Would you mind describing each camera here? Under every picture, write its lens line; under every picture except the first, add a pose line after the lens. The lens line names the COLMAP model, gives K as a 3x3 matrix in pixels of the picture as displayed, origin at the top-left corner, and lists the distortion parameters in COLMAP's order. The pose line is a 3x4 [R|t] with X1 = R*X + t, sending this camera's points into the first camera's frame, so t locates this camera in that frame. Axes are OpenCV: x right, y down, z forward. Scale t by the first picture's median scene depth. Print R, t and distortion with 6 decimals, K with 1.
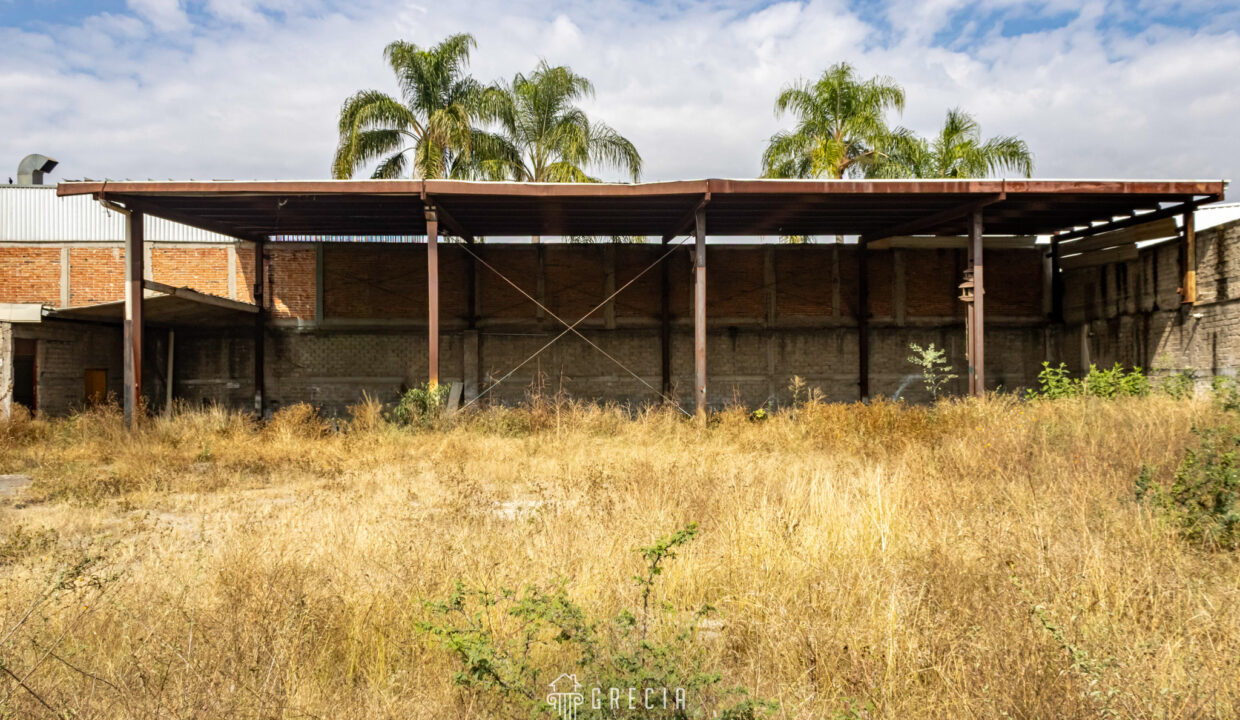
lens RADIAL K [[1017.0, 0, 620.0], [0, 1017.0, 360.0], [0, 0, 1]] dist [0.041399, -0.033574]
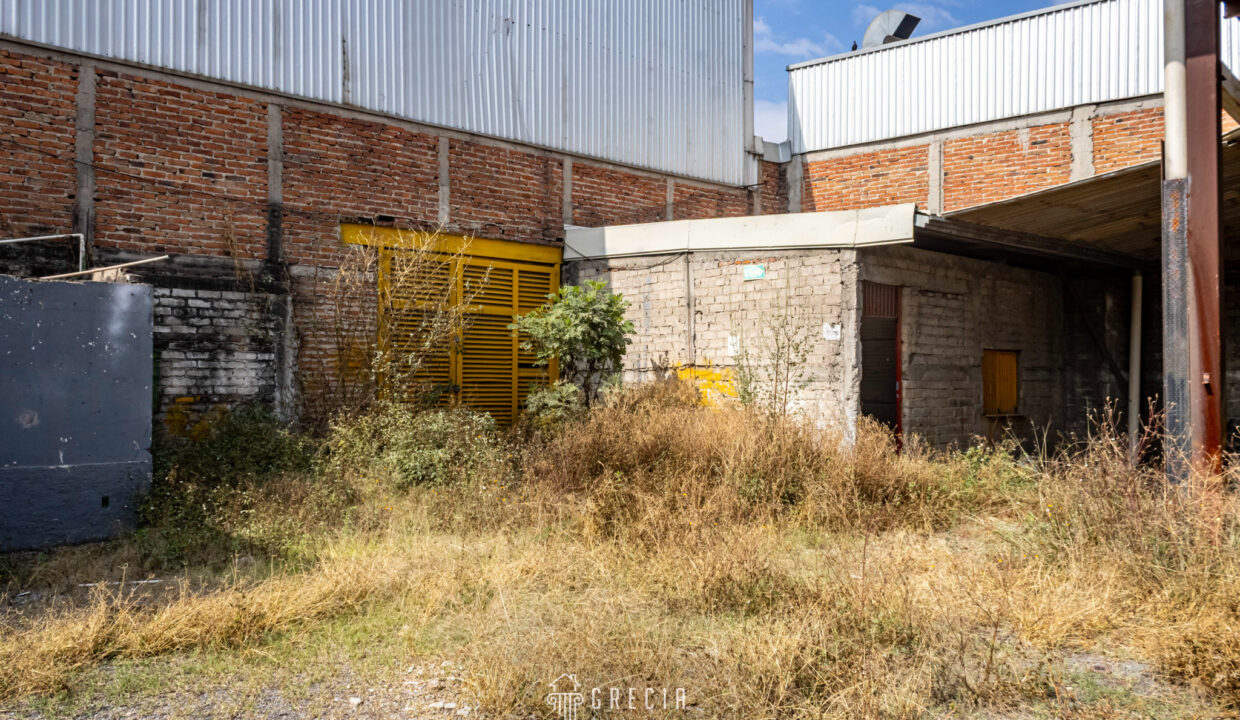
lens RADIAL K [[1017.0, 0, 620.0], [0, 1017.0, 360.0], [0, 0, 1]] dist [0.041399, -0.033574]
pose [[0.727235, -0.006178, -0.686360, -0.317561], [0.005933, 0.999979, -0.002715, 0.014813], [0.686362, -0.002098, 0.727257, 0.530106]]
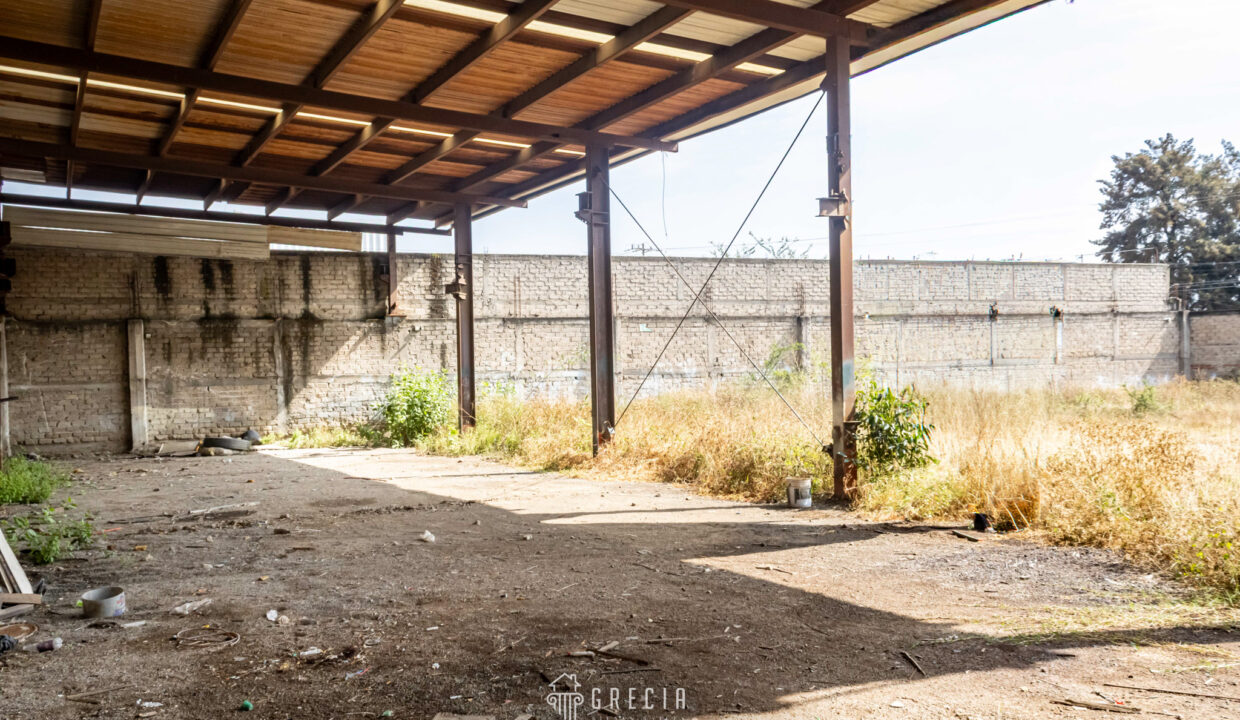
lens RADIAL K [[1014.7, 0, 589.4], [0, 1014.7, 374.4], [0, 0, 1]] dist [0.053742, -0.017979]
pose [[-0.418036, 0.016953, 0.908272, -0.466282], [0.008334, 0.999855, -0.014827, 0.022689], [-0.908392, 0.001371, -0.418117, 1.106074]]
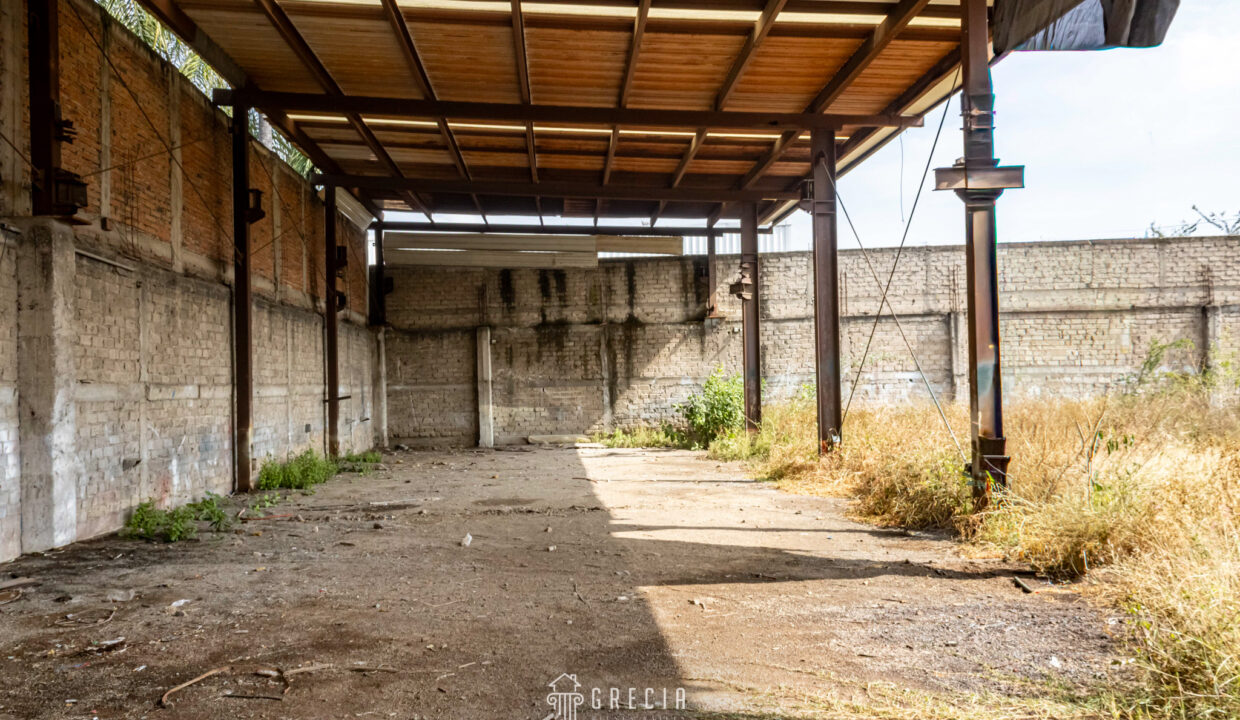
lens RADIAL K [[1017.0, 0, 620.0], [0, 1017.0, 360.0], [0, 0, 1]] dist [0.041399, -0.033574]
pose [[-0.003691, 0.031912, 0.999484, -0.476379], [0.002256, 0.999488, -0.031903, 0.021984], [-0.999991, 0.002137, -0.003761, 0.964376]]
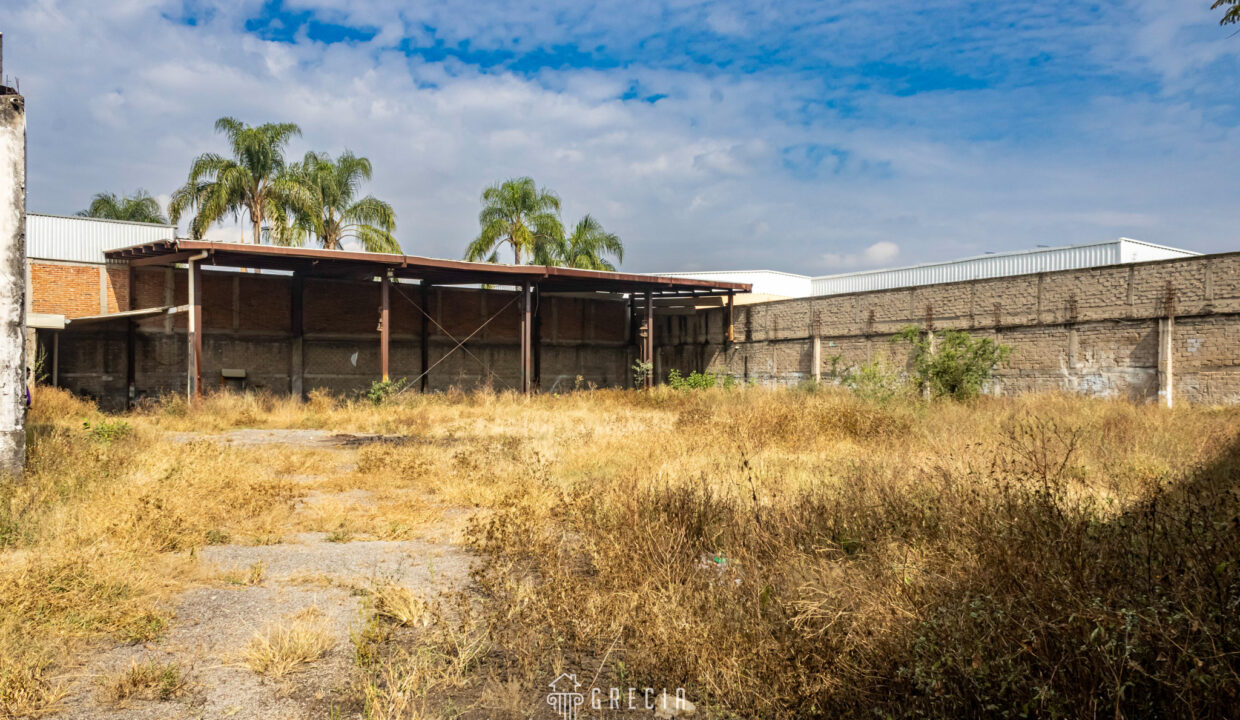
lens RADIAL K [[1017.0, 0, 620.0], [0, 1017.0, 360.0], [0, 0, 1]] dist [0.041399, -0.033574]
pose [[0.816116, 0.018481, 0.577593, -0.676651], [-0.017918, 0.999817, -0.006672, -0.000457], [-0.577611, -0.004904, 0.816298, -0.441263]]
